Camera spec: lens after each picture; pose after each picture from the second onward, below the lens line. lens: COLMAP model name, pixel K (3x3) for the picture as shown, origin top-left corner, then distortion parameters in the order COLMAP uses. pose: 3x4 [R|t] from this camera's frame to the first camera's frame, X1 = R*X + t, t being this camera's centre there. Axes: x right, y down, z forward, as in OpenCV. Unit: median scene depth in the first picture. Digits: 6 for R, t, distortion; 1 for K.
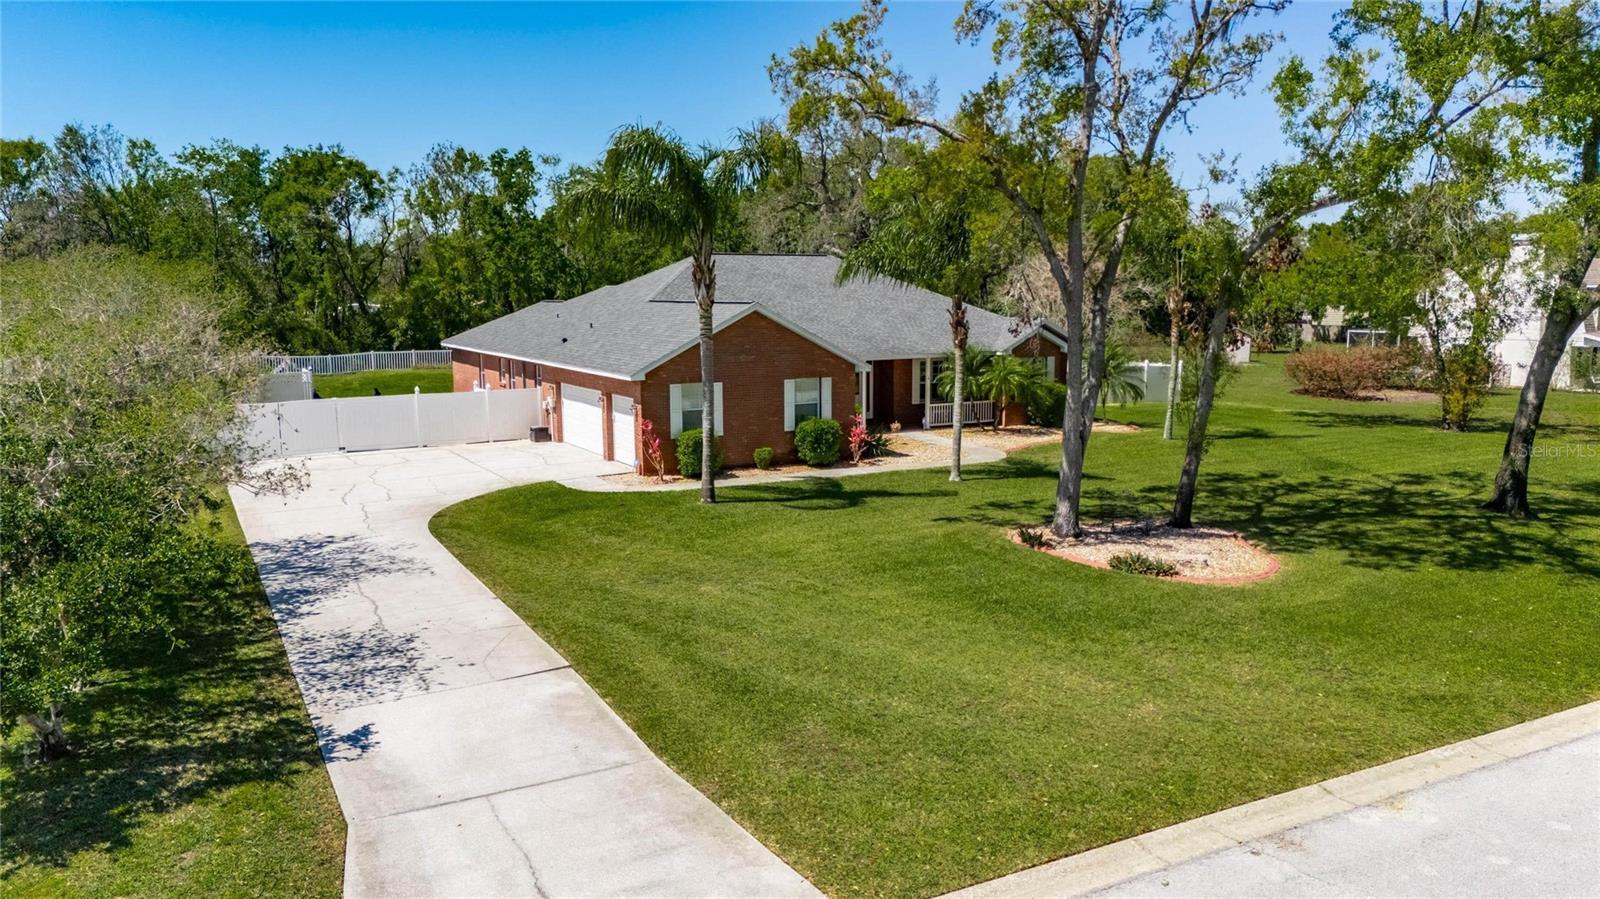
lens RADIAL K [[1181.6, 0, 823.4], [0, 1181.6, 417.5], [0, 0, 1]] dist [0.052168, -0.036996]
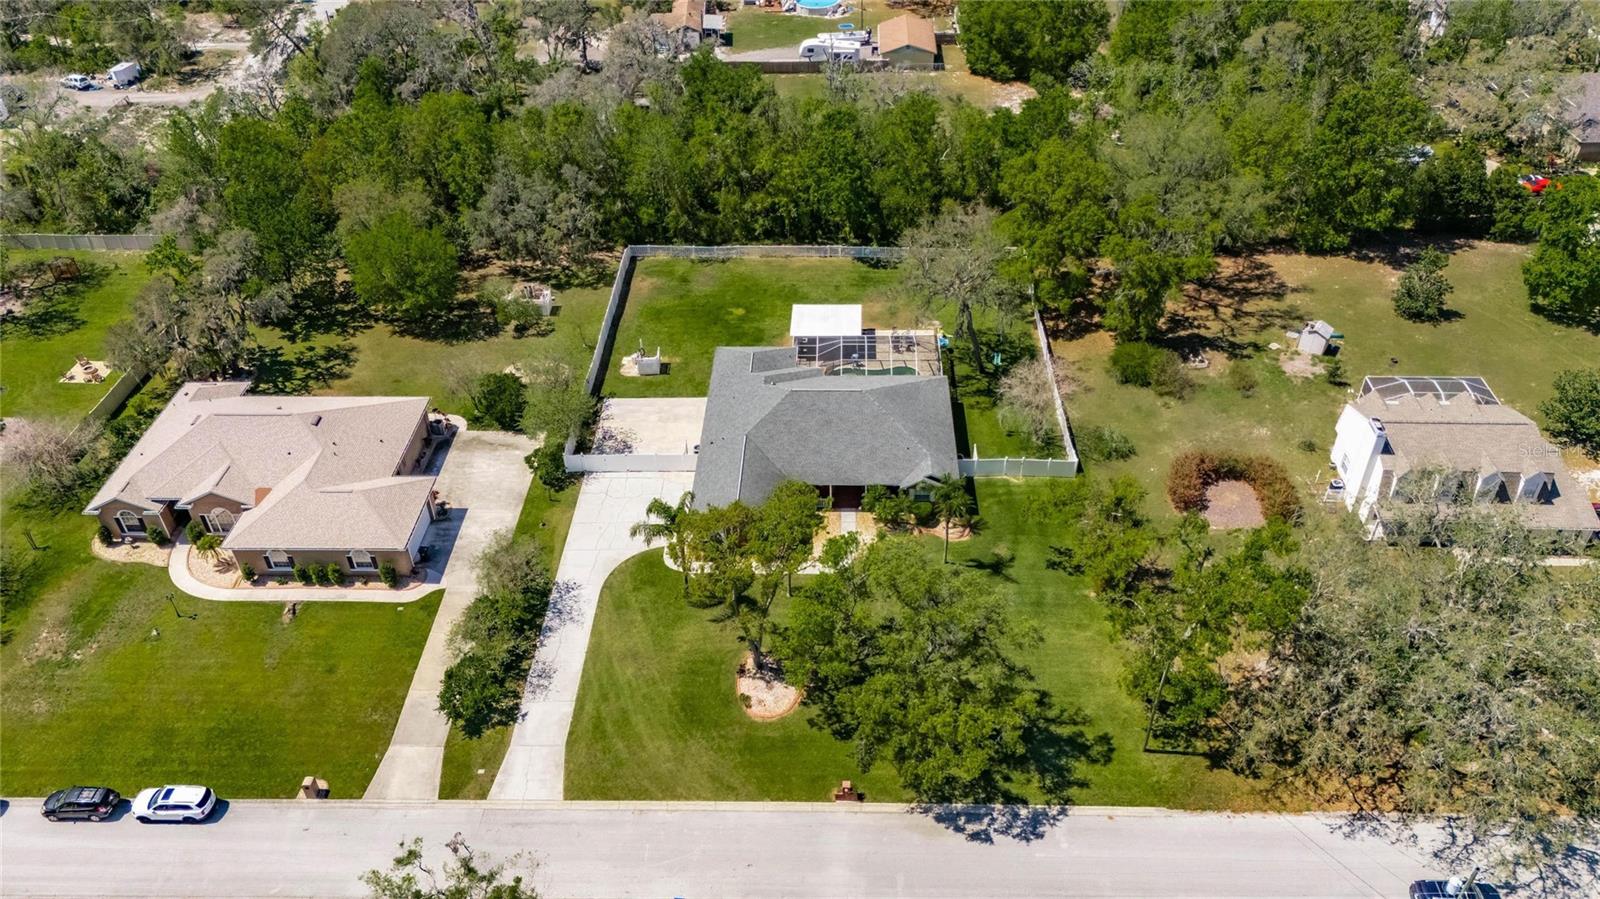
lens RADIAL K [[1181.6, 0, 808.2], [0, 1181.6, 451.5], [0, 0, 1]] dist [0.052168, -0.036996]
pose [[0.857353, 0.305430, -0.414316, 1.838266], [-0.039077, 0.841221, 0.539278, -2.640450], [0.513243, -0.446161, 0.733159, -1.231062]]
